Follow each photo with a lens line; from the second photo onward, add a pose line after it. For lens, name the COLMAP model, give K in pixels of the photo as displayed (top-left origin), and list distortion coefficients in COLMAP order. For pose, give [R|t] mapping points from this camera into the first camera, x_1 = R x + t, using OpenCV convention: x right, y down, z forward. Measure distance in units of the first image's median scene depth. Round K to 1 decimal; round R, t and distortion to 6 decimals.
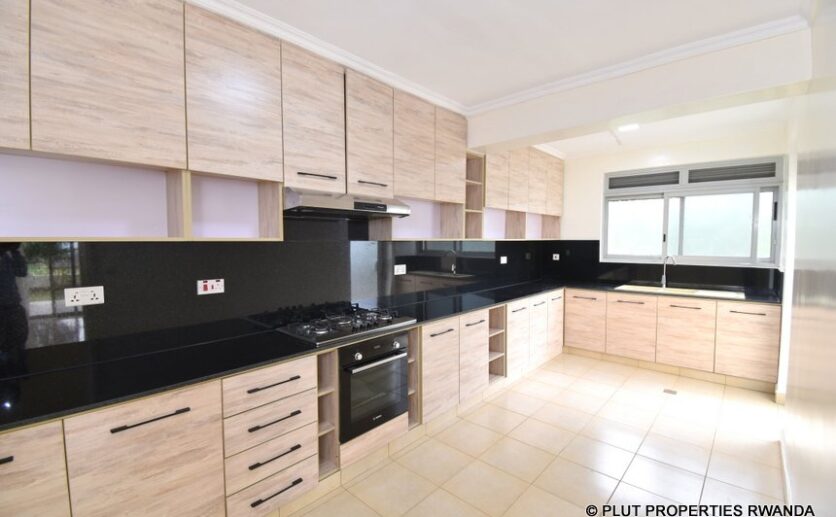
lens RADIAL K [[374.1, 0, 418.7], [0, 374.1, 259.9], [0, 0, 1]] dist [0.012984, -0.022028]
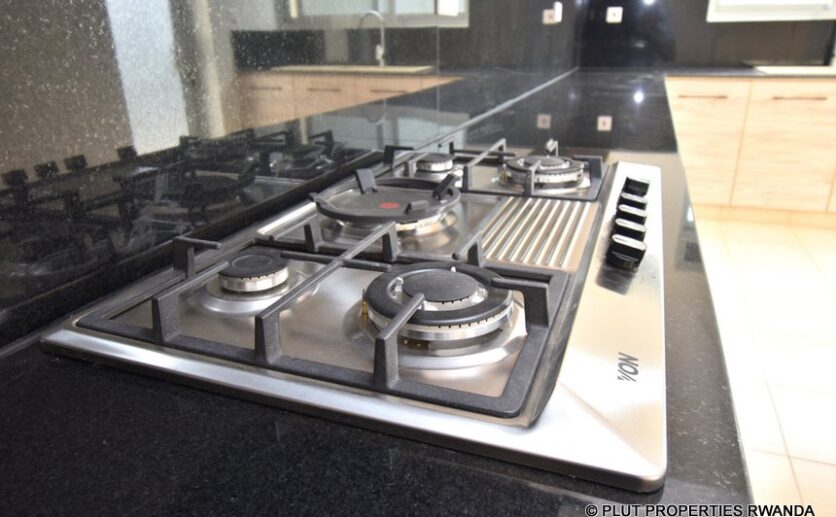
lens RADIAL K [[573.9, 0, 418.0], [0, 573.9, 258.5], [0, 0, 1]] dist [0.000519, 0.000940]
pose [[0.934287, -0.144171, 0.326071, -0.166984], [0.036006, 0.948070, 0.316017, 0.053373], [-0.354699, -0.283510, 0.890961, 0.426624]]
